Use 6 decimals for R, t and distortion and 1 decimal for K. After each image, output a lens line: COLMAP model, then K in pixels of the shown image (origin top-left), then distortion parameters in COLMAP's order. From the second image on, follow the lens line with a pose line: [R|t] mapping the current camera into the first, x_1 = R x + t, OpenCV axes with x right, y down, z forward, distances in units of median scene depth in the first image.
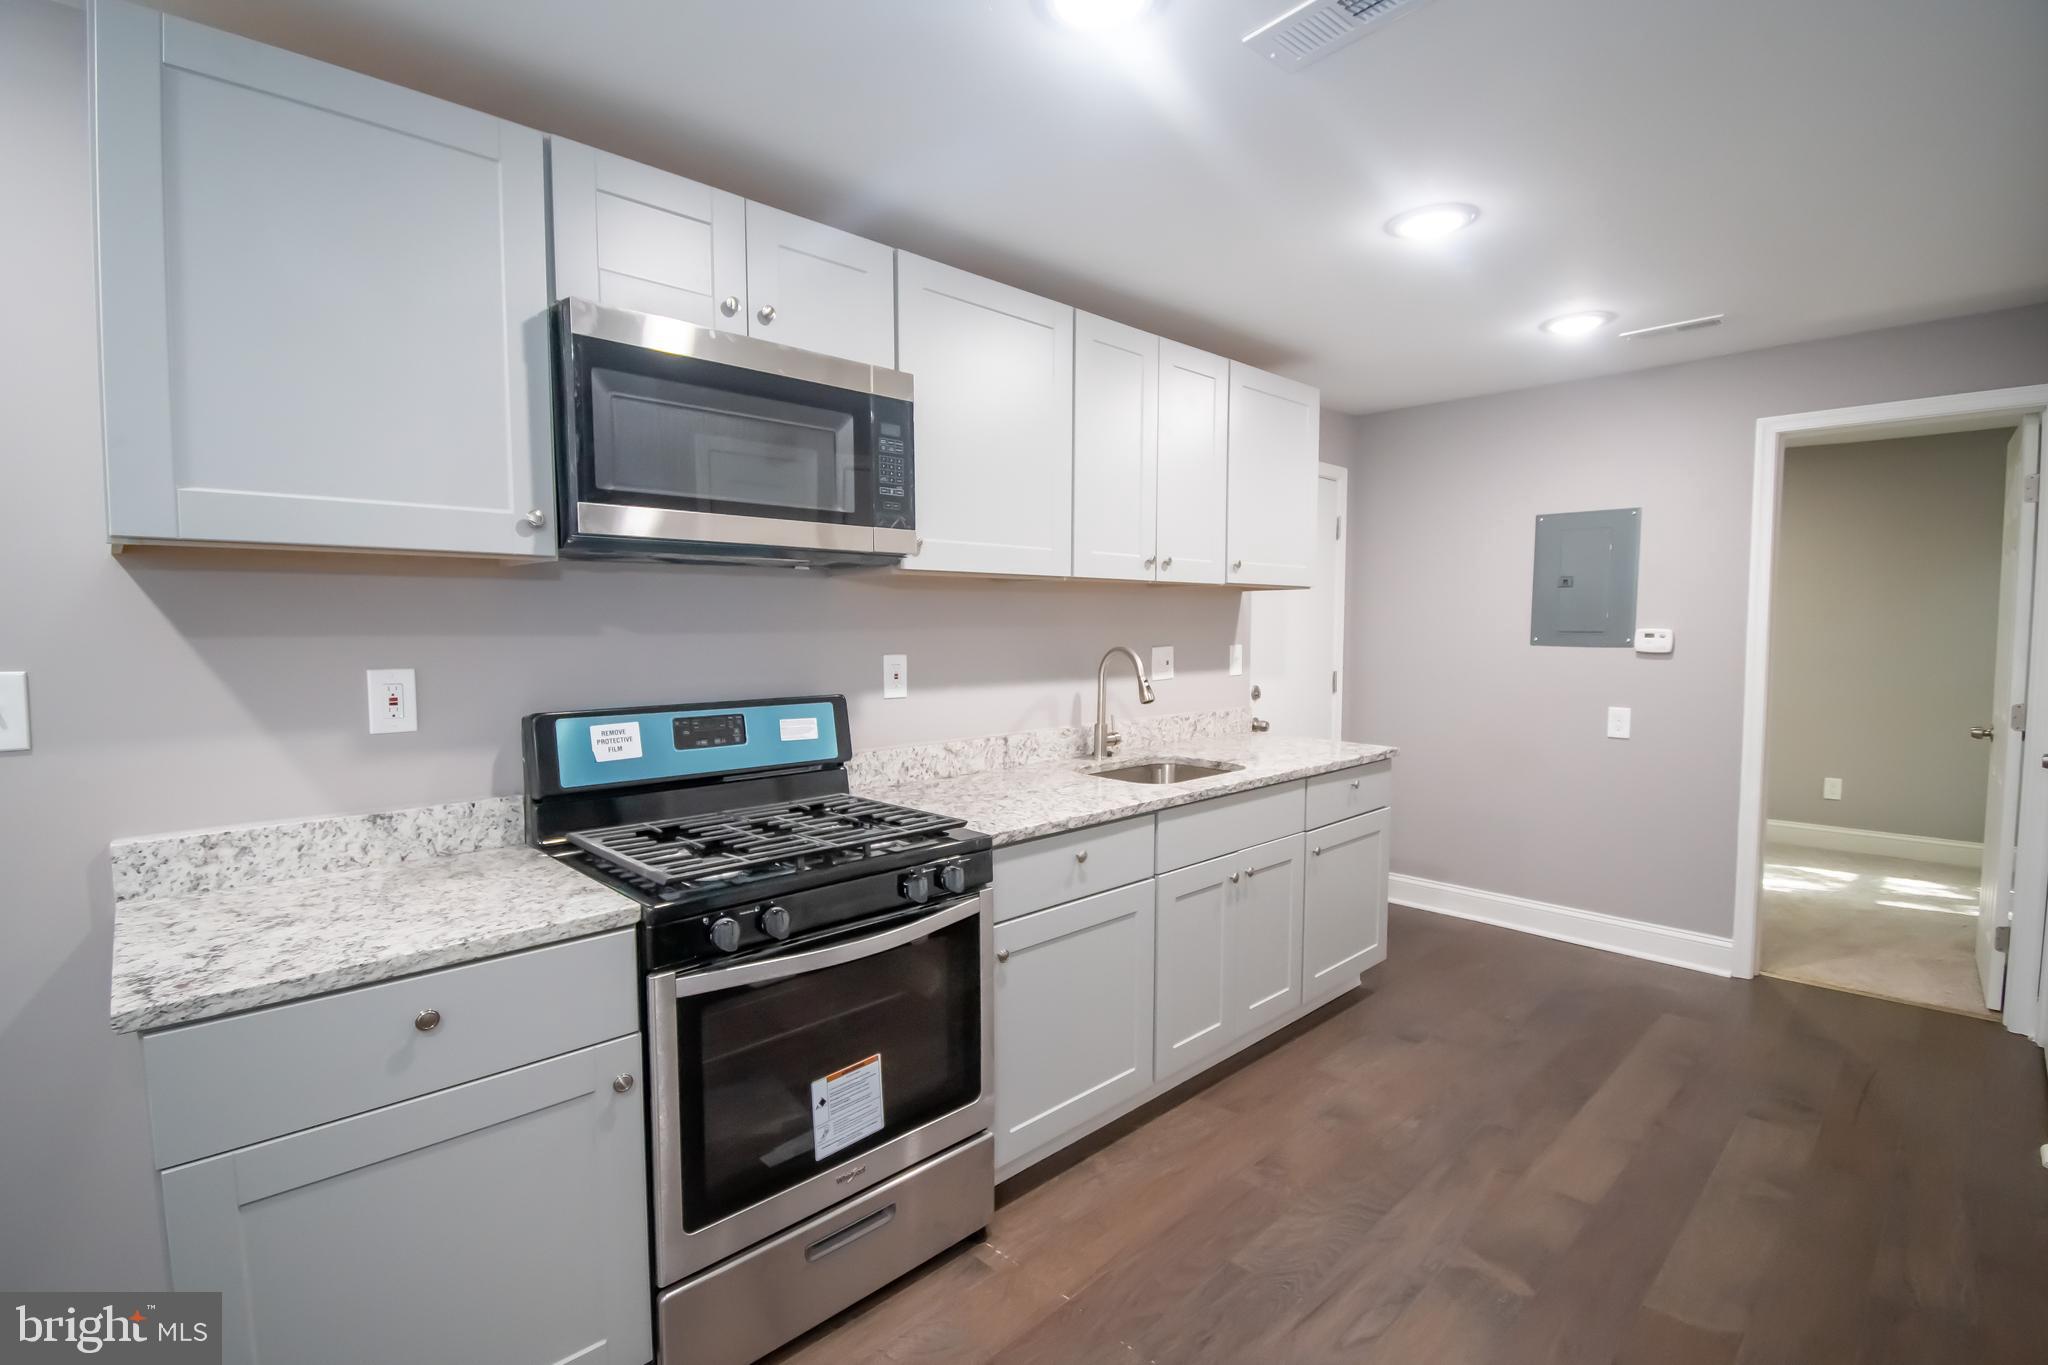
lens RADIAL K [[948.8, 0, 991.9], [0, 948.8, 699.8], [0, 0, 1]] dist [-0.000623, -0.006151]
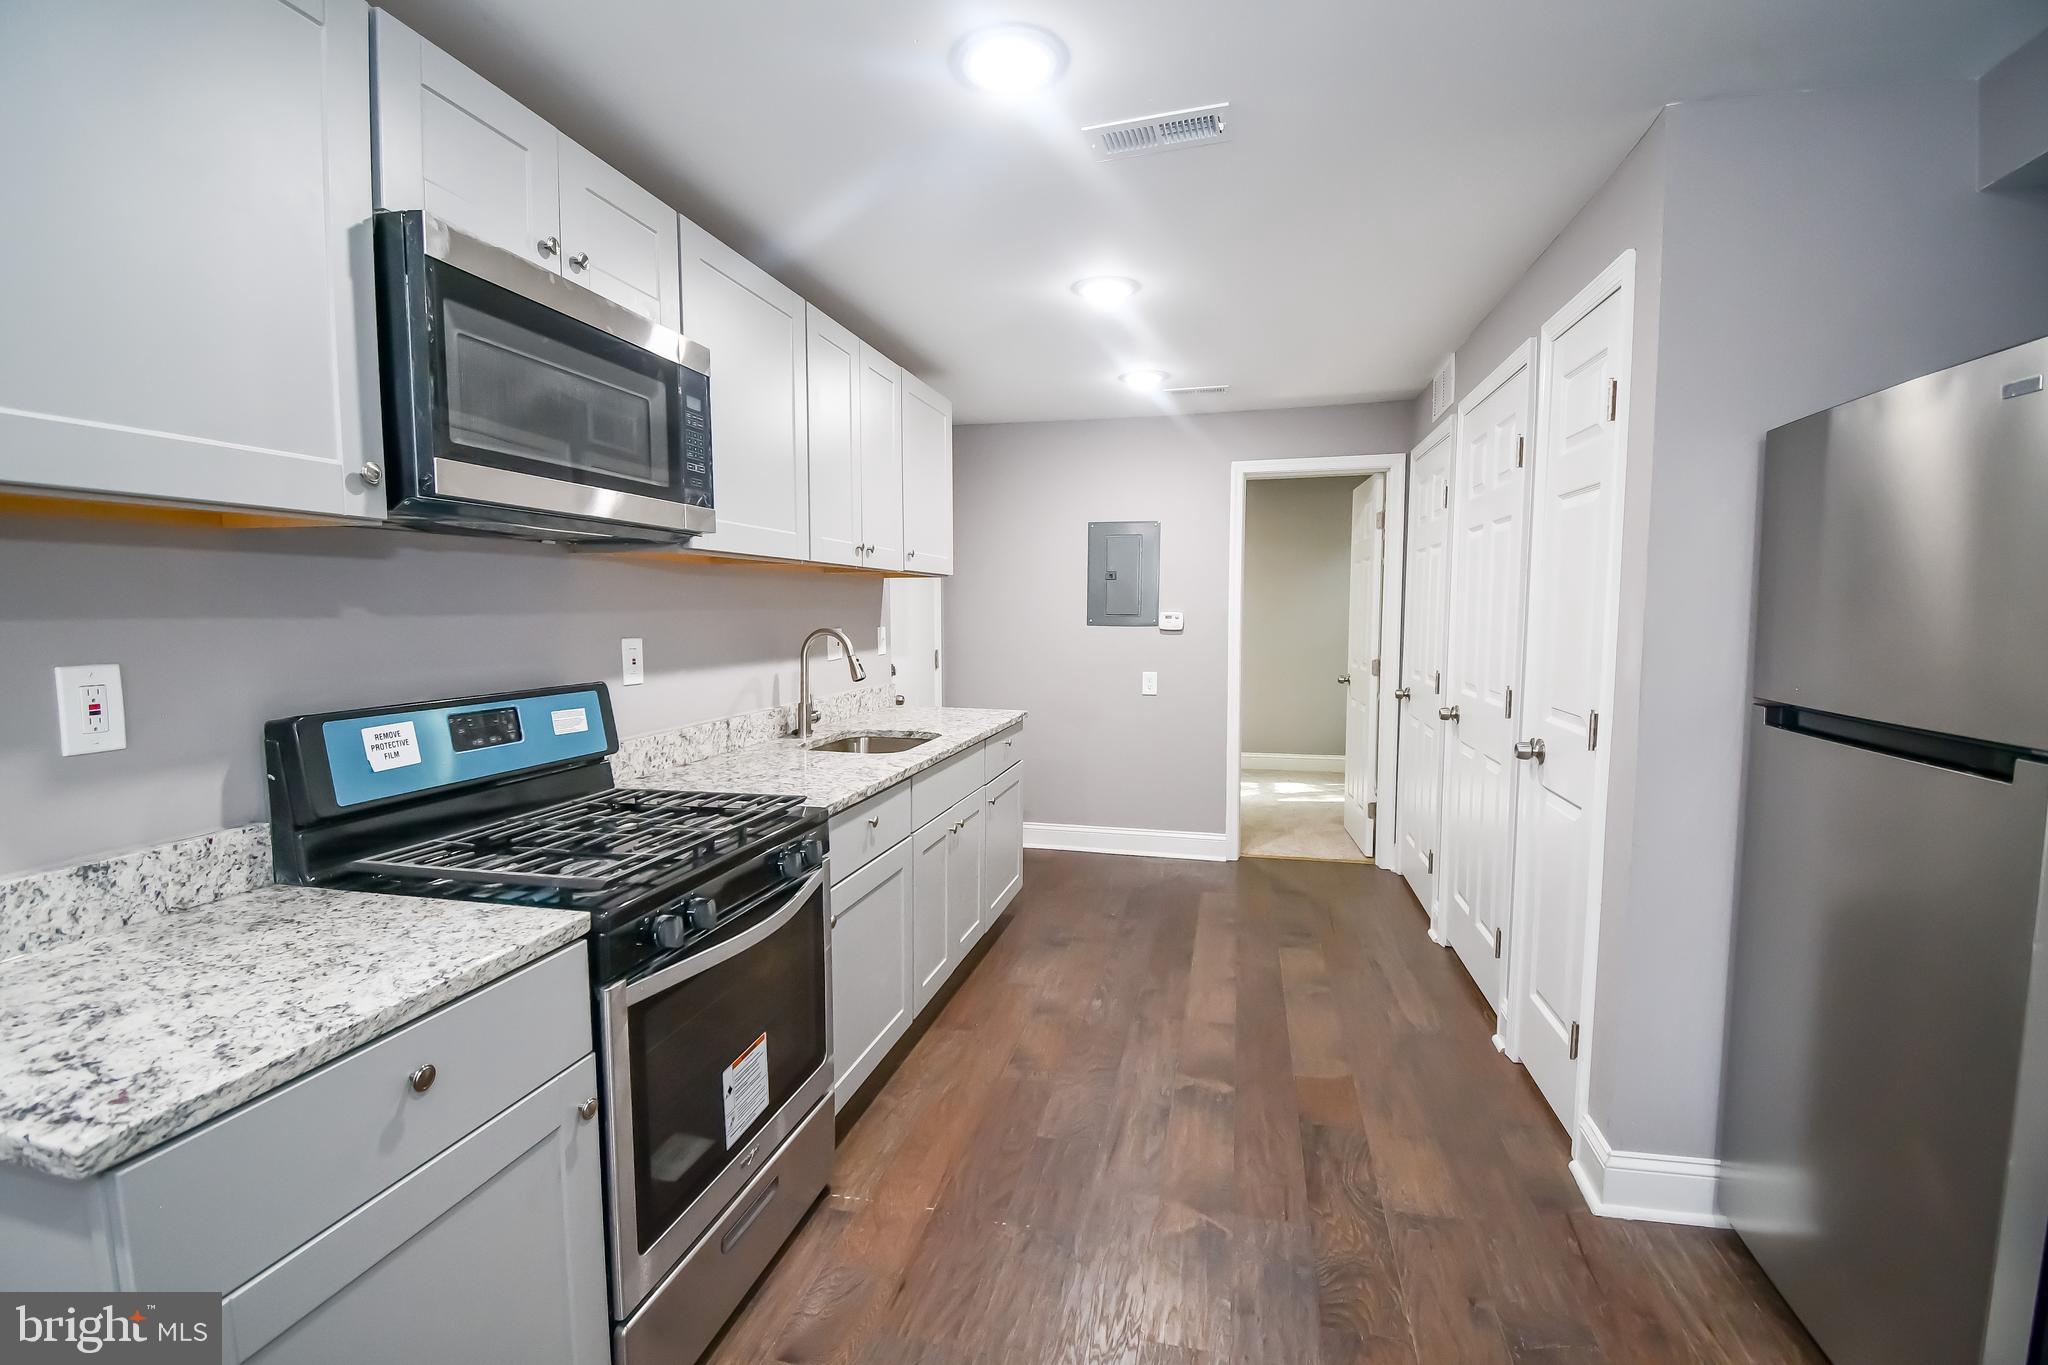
lens RADIAL K [[923.3, 0, 1026.9], [0, 923.3, 701.9], [0, 0, 1]] dist [-0.012359, -0.004290]
pose [[0.839444, -0.052743, 0.540881, -0.342299], [0.042365, 0.998601, 0.031627, 0.003707], [-0.541792, -0.003634, 0.840504, 0.025349]]
